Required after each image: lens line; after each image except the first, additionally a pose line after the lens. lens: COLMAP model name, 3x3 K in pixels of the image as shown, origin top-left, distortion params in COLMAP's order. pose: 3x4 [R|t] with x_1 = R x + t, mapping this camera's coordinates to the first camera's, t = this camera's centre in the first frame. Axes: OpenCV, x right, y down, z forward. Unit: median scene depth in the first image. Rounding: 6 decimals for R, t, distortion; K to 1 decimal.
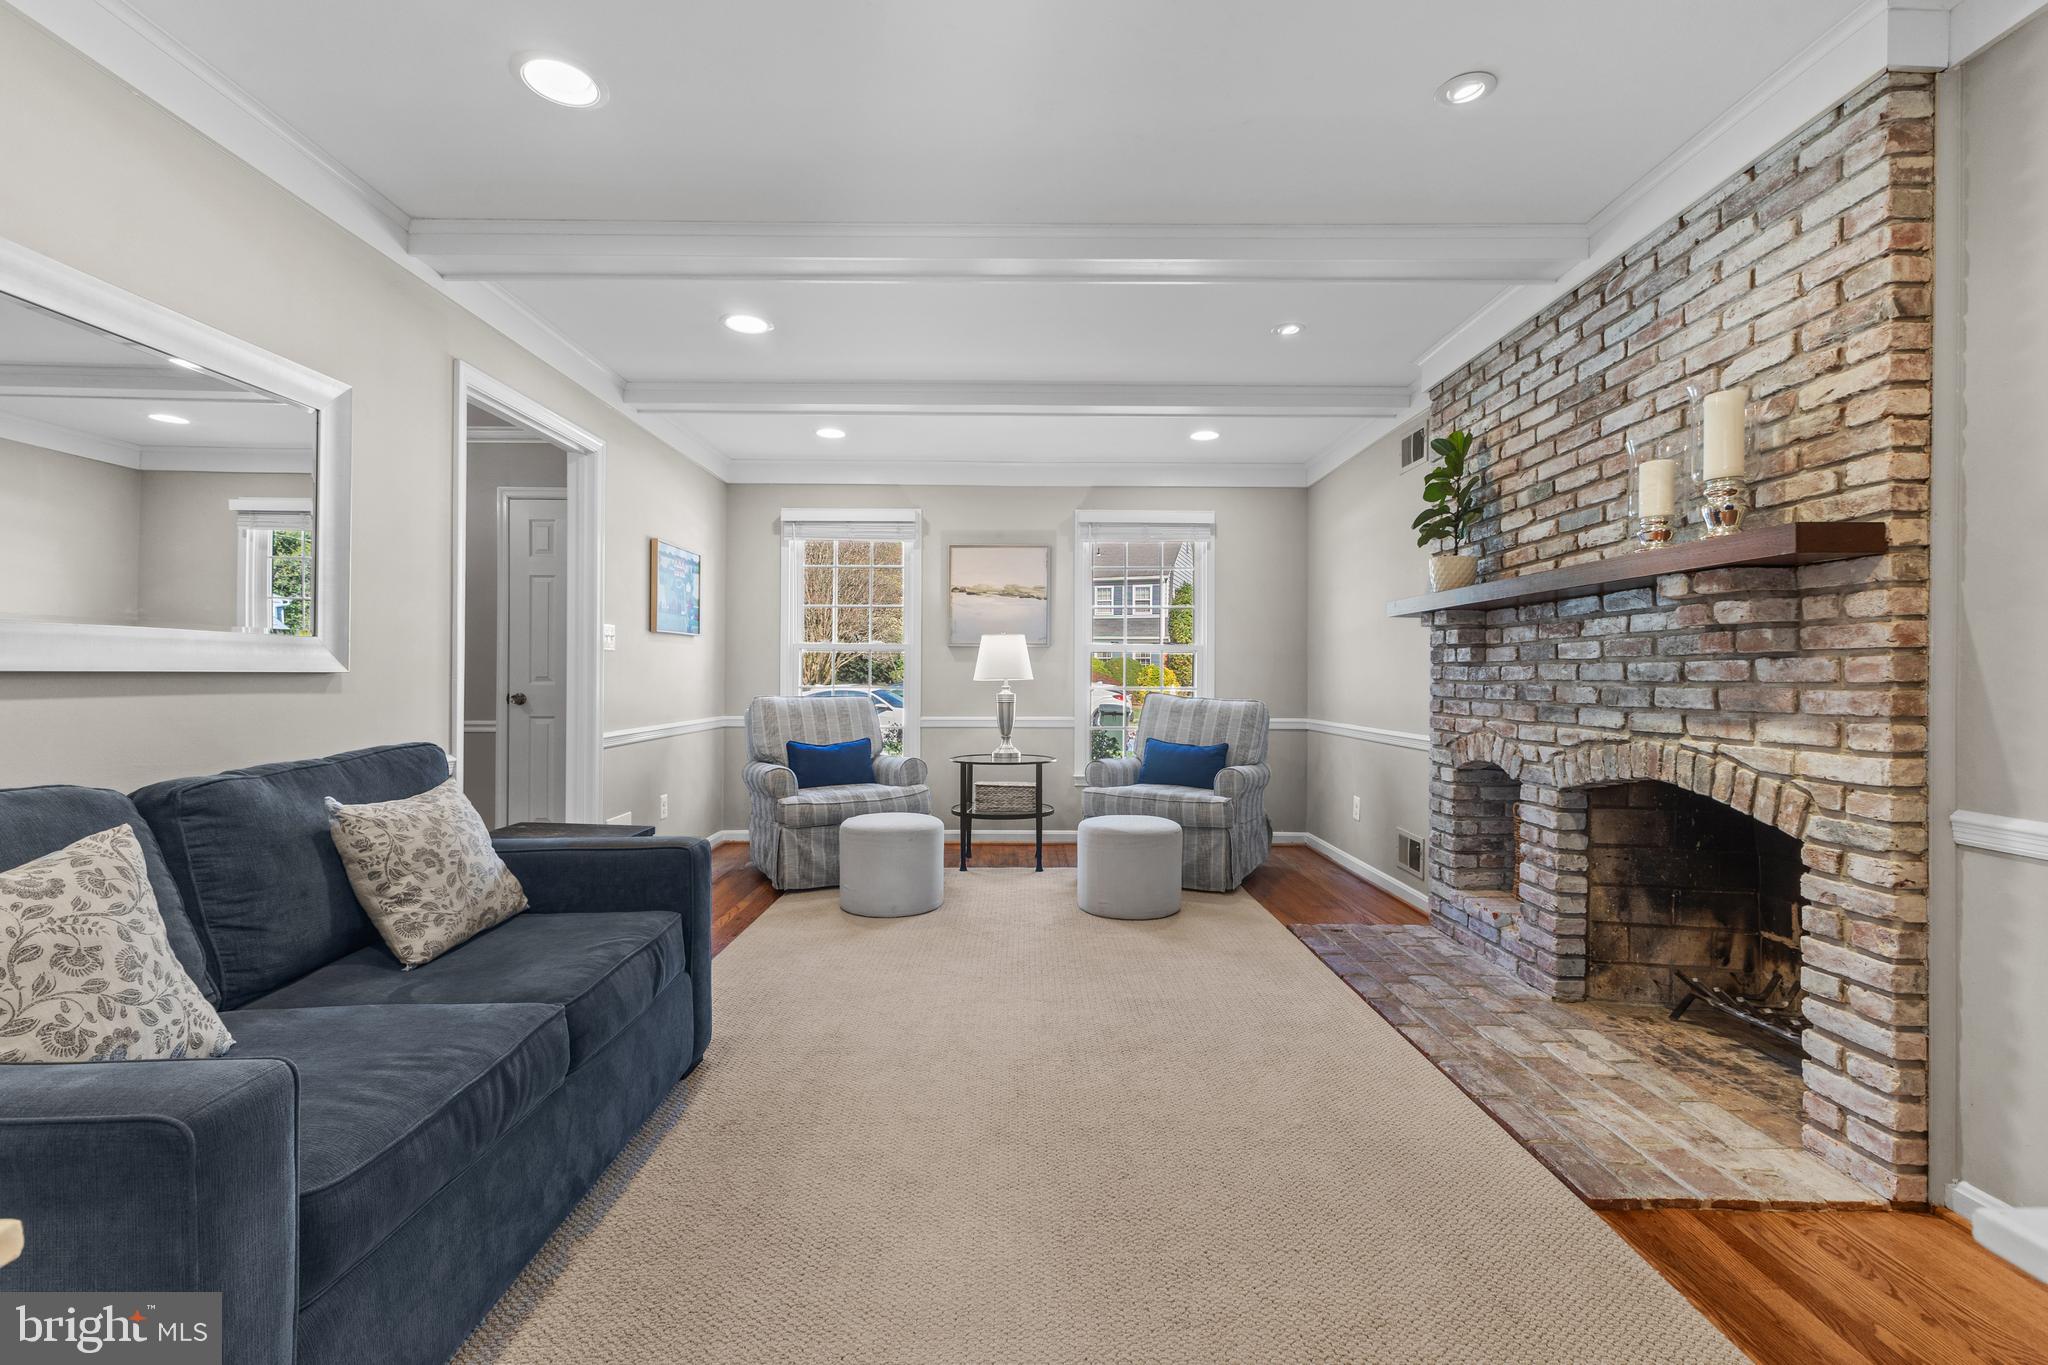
lens RADIAL K [[893.7, 0, 1025.7], [0, 893.7, 677.1], [0, 0, 1]] dist [0.007368, -0.000017]
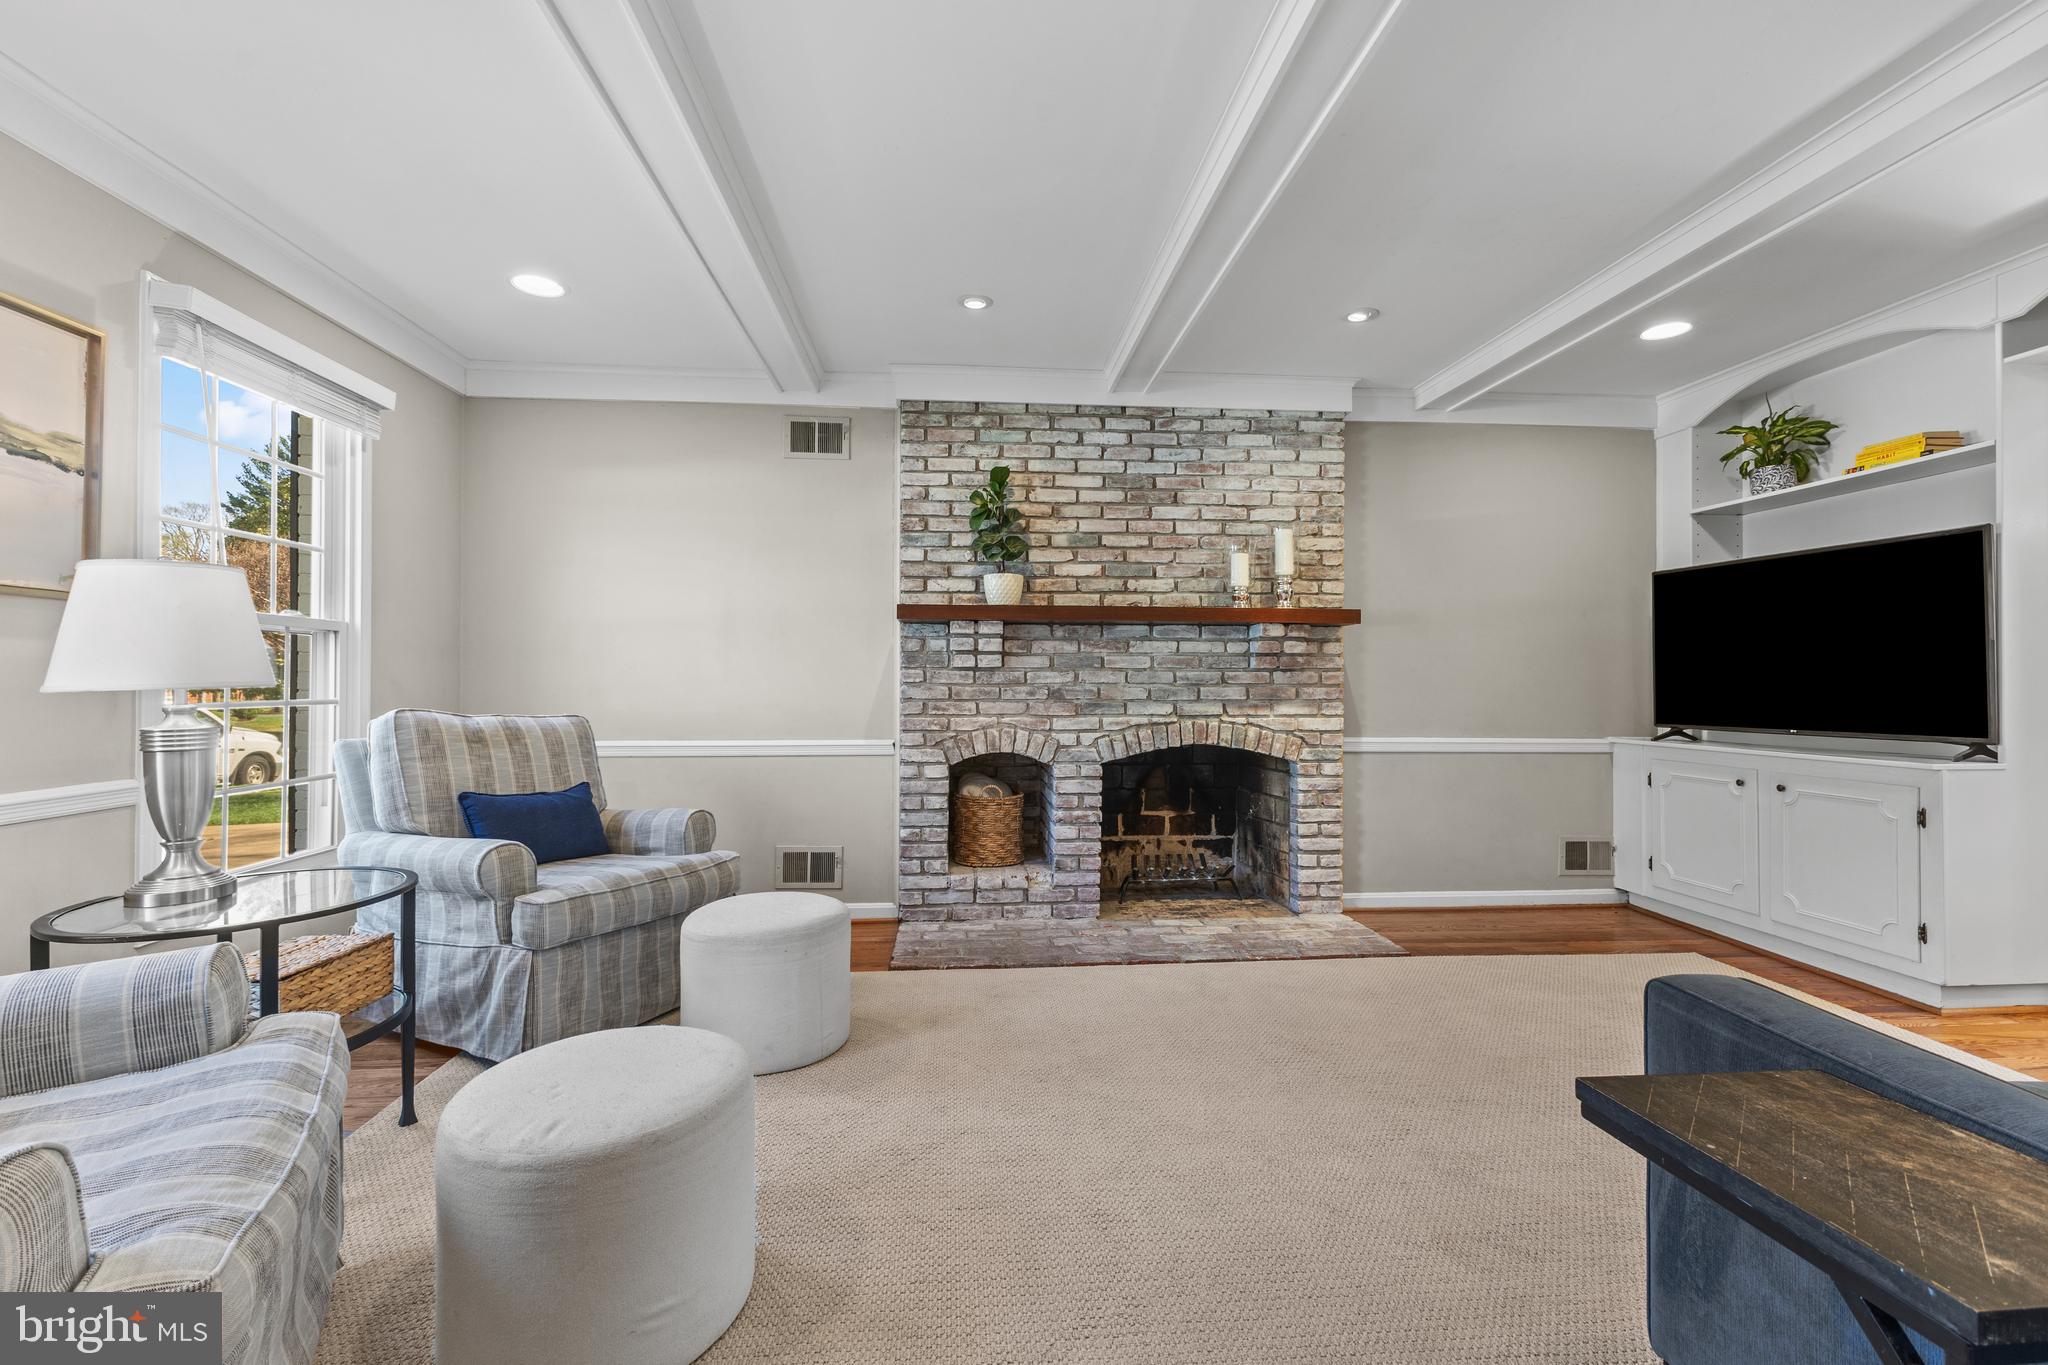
lens RADIAL K [[893.7, 0, 1026.5], [0, 893.7, 679.0], [0, 0, 1]] dist [0.007368, -0.000017]
pose [[-0.082168, -0.002041, 0.996616, -0.818672], [-0.002372, 0.999995, 0.001852, -0.005254], [-0.996616, -0.002212, -0.082172, 1.333749]]
